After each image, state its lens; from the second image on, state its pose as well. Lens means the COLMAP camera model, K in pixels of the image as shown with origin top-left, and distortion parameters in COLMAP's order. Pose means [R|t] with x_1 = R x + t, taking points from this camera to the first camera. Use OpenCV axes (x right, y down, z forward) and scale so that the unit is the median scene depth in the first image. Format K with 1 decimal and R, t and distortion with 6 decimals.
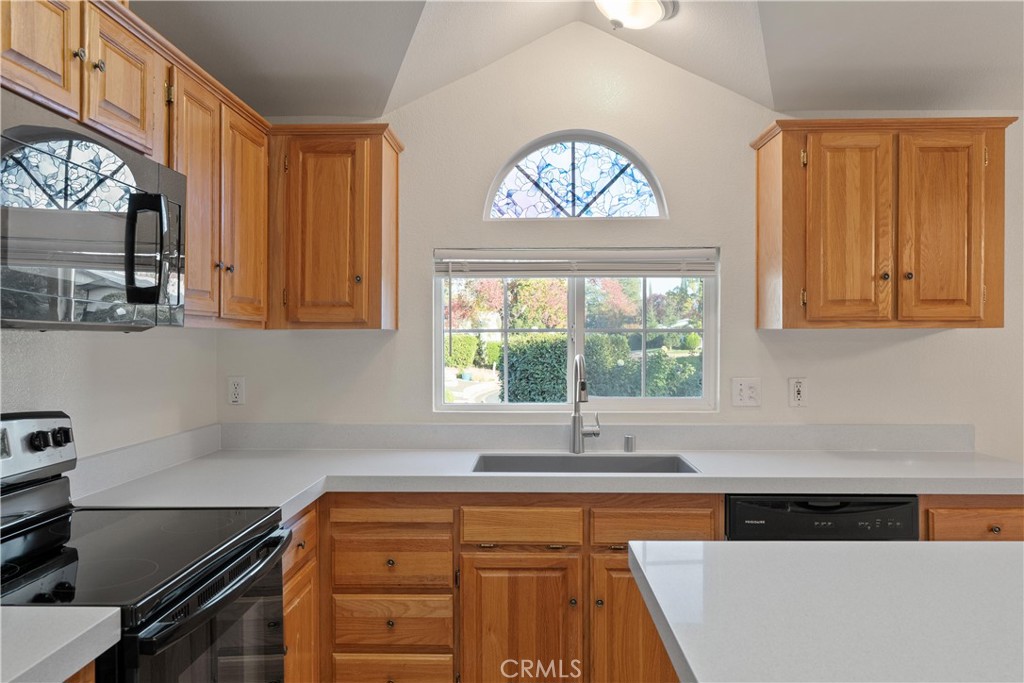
lens RADIAL K [[782.5, 0, 512.6], [0, 782.5, 333.7], [0, 0, 1]] dist [-0.004364, 0.004790]
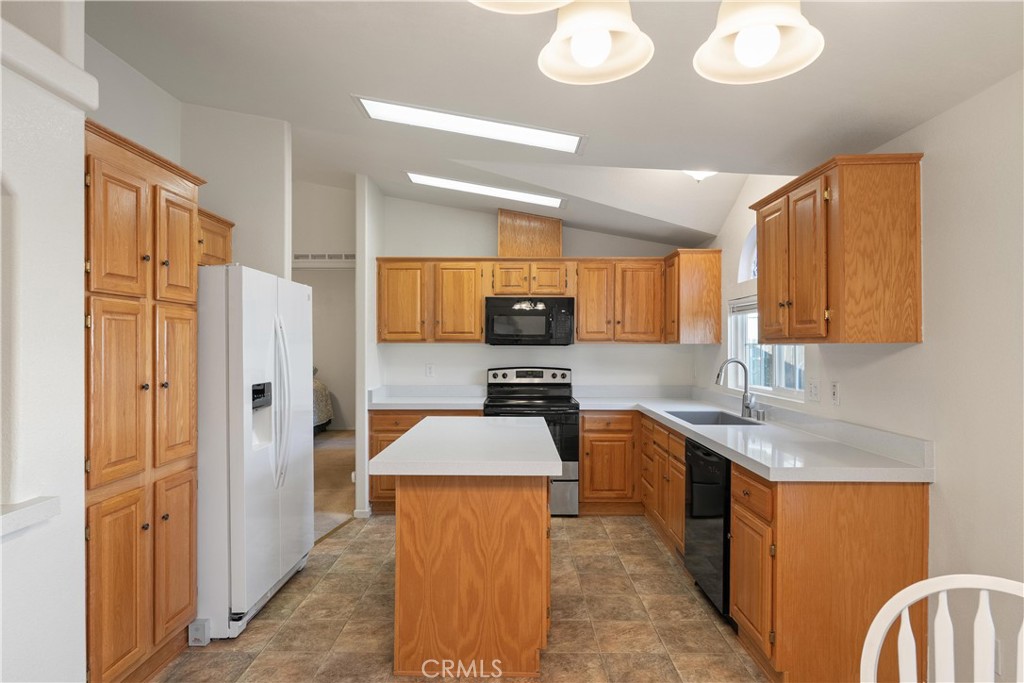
lens RADIAL K [[577.0, 0, 509.4], [0, 577.0, 340.7], [0, 0, 1]] dist [-0.007765, -0.000638]
pose [[0.014545, -0.005904, -0.999877, 1.242766], [0.005072, 0.999970, -0.005831, -0.007262], [0.999881, -0.004987, 0.014574, 0.444146]]
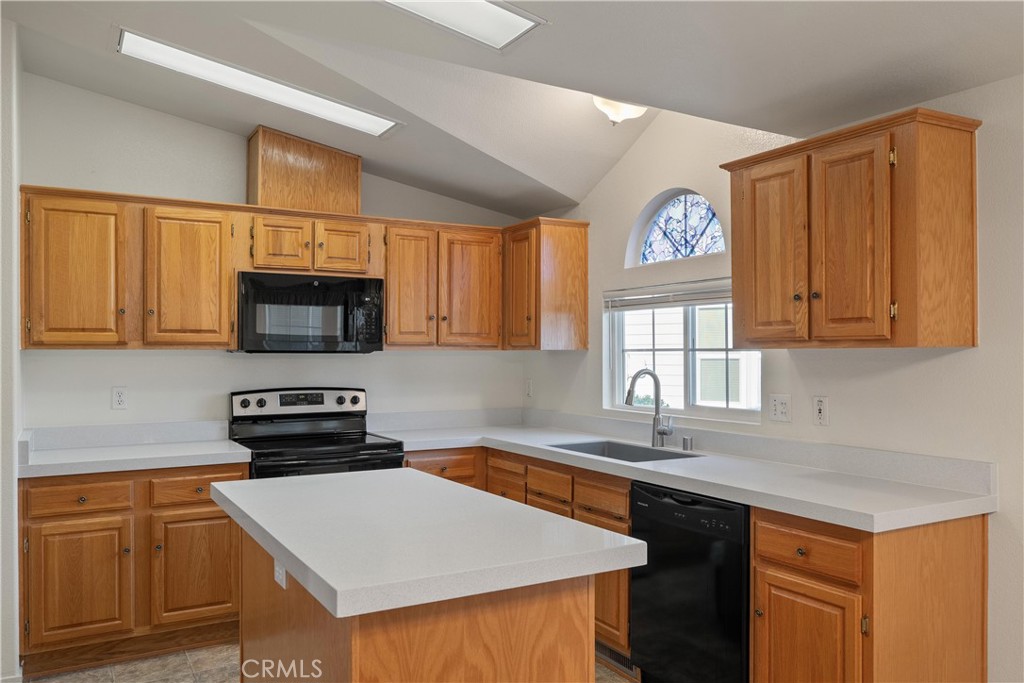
lens RADIAL K [[782.5, 0, 513.6], [0, 782.5, 350.5], [0, 0, 1]] dist [-0.004364, 0.004790]
pose [[0.519824, -0.002237, -0.854271, 0.985802], [0.006884, 0.999975, 0.001571, -0.007022], [0.854246, -0.006697, 0.519826, 0.133331]]
